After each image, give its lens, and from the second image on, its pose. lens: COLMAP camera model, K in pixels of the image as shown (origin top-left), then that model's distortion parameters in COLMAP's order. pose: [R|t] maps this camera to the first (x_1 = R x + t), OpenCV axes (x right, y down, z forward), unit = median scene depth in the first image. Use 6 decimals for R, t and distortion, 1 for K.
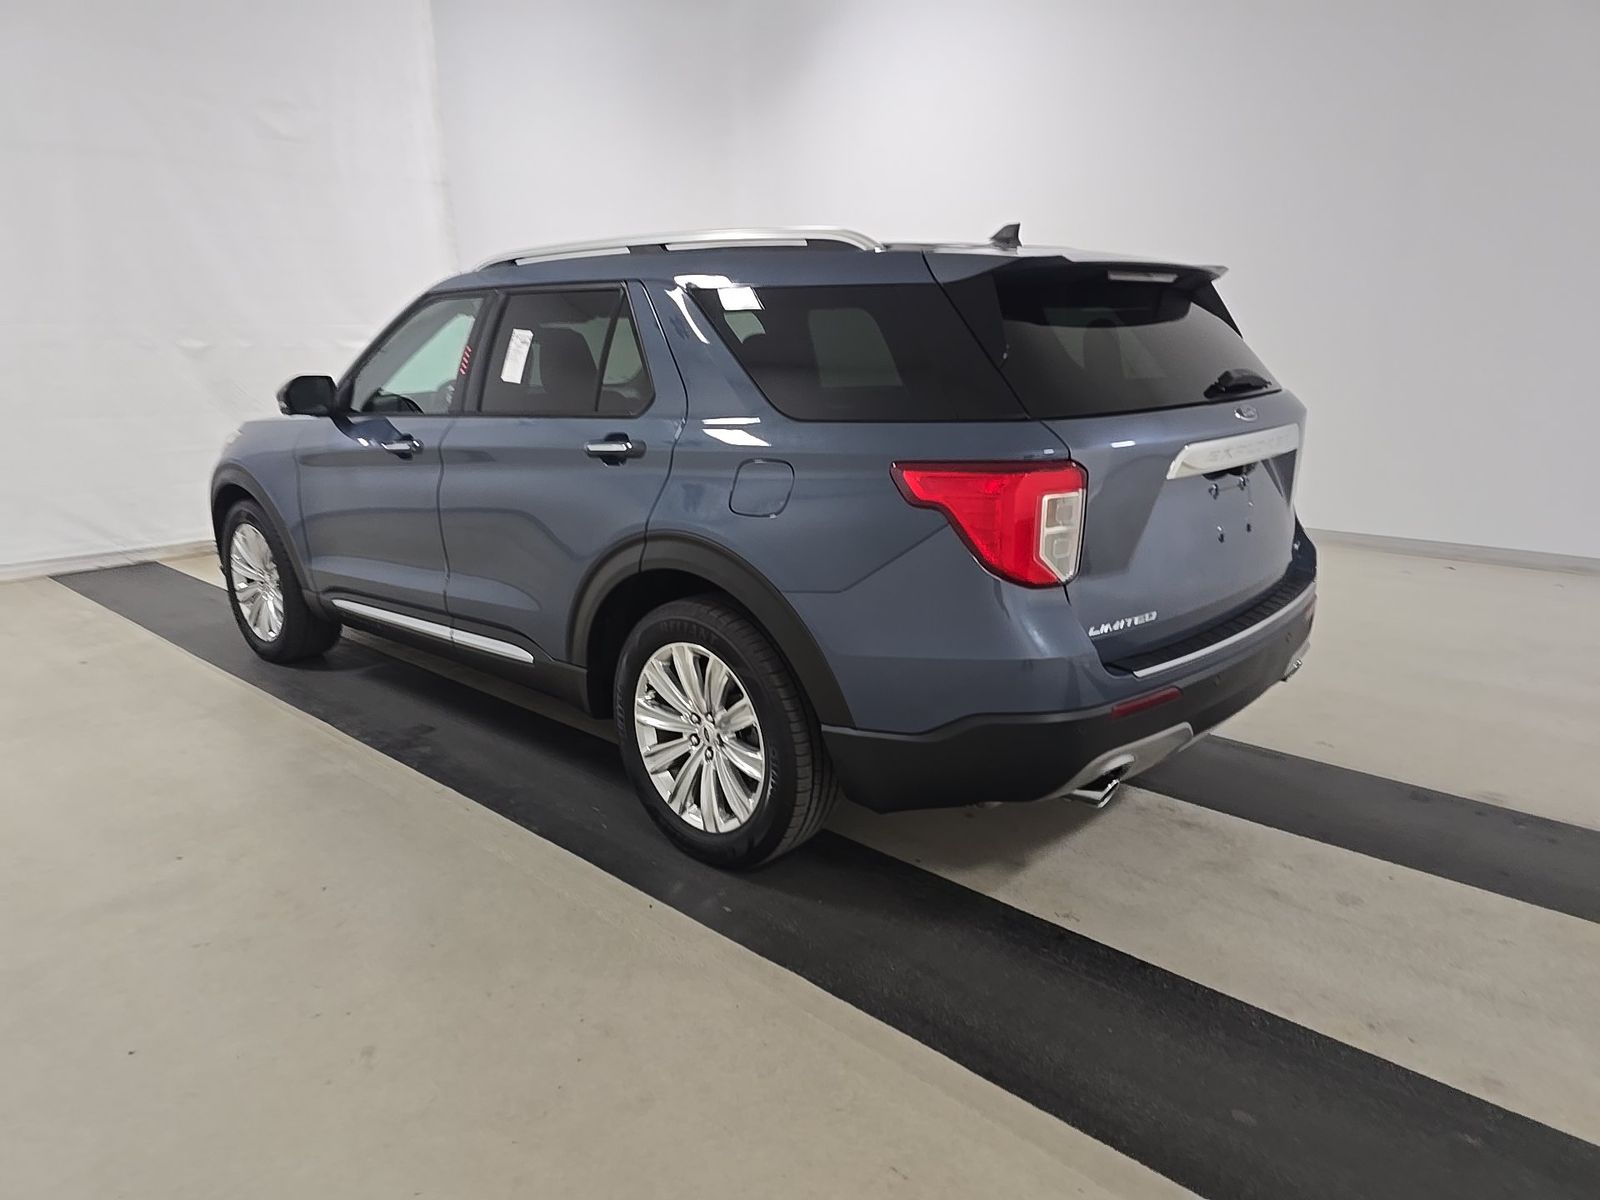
lens RADIAL K [[1080.4, 0, 795.1], [0, 1080.4, 600.8], [0, 0, 1]] dist [0.098452, -0.083623]
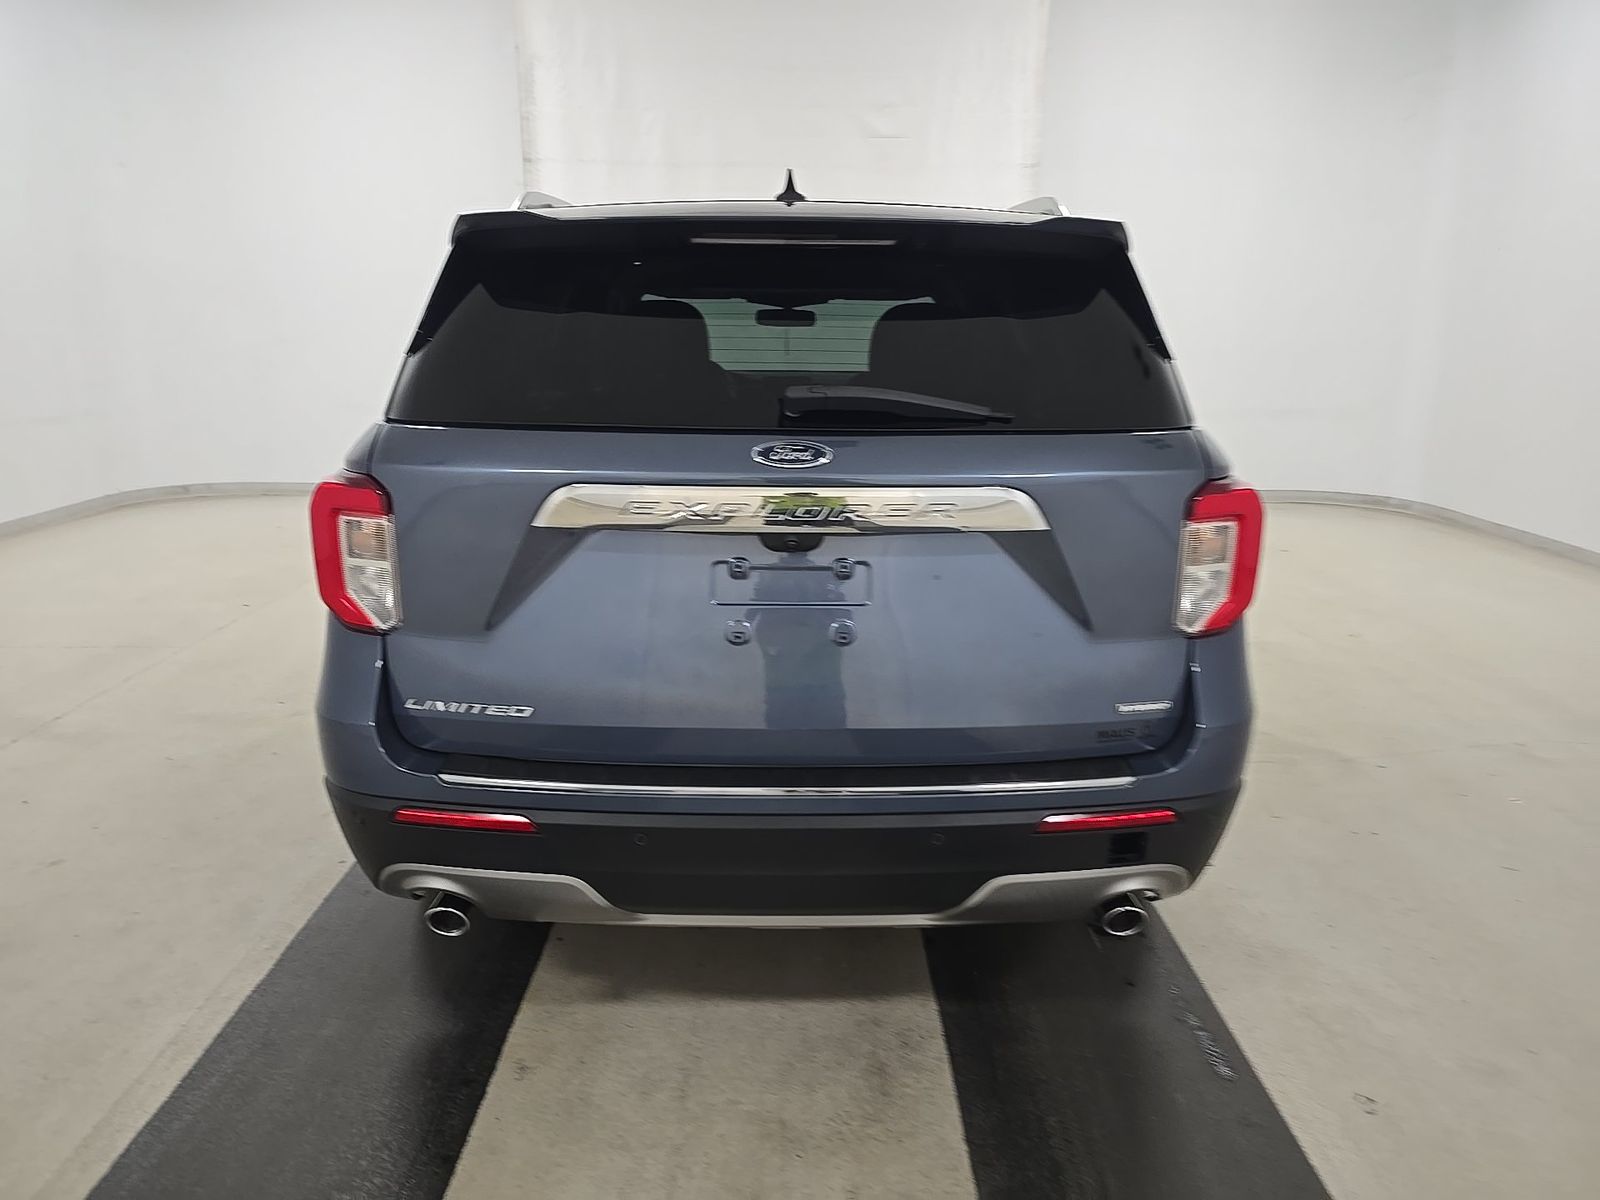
lens RADIAL K [[1080.4, 0, 795.1], [0, 1080.4, 600.8], [0, 0, 1]] dist [0.098452, -0.083623]
pose [[0.685942, 0.210260, -0.696616, 0.786429], [-0.204008, 0.974517, 0.093257, -0.136157], [0.698472, 0.078146, 0.711357, 0.507268]]
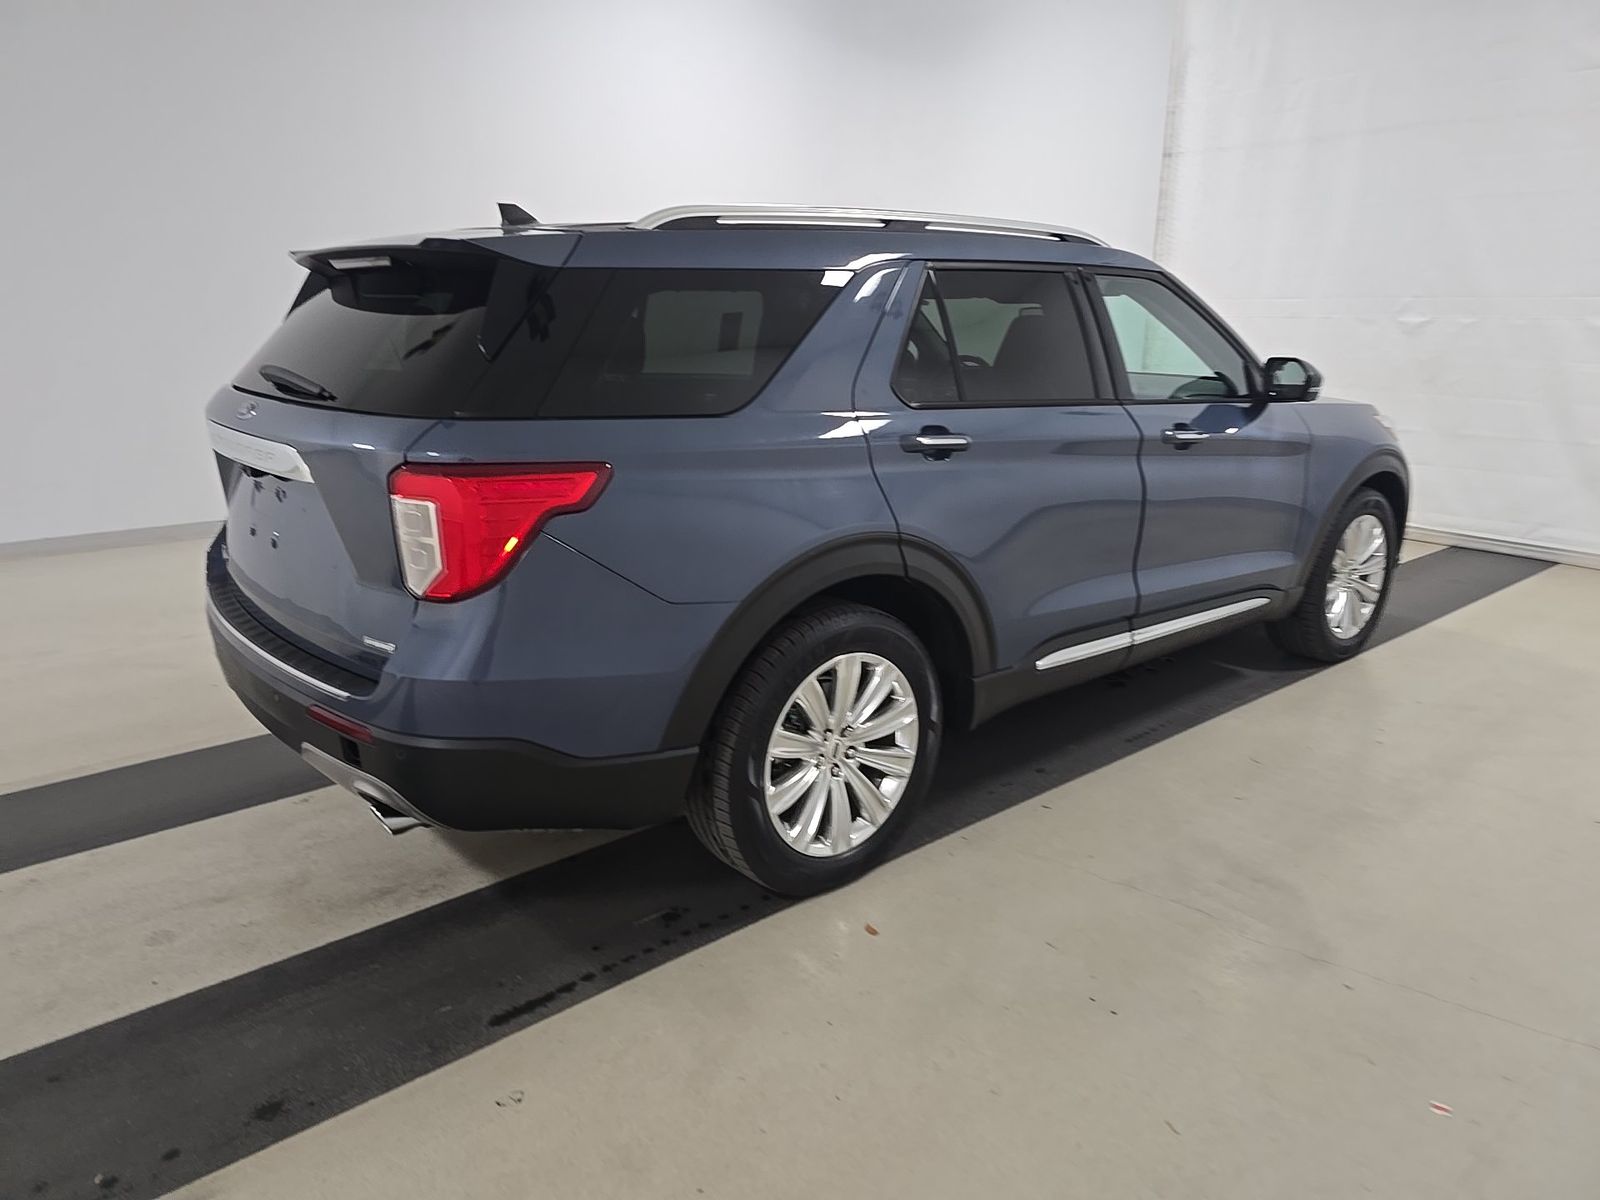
lens RADIAL K [[1080.4, 0, 795.1], [0, 1080.4, 600.8], [0, 0, 1]] dist [0.098452, -0.083623]
pose [[-0.115220, 0.286915, -0.951002, 1.171636], [-0.263796, 0.914163, 0.307761, -0.391356], [0.957672, 0.286331, -0.029643, 1.374601]]
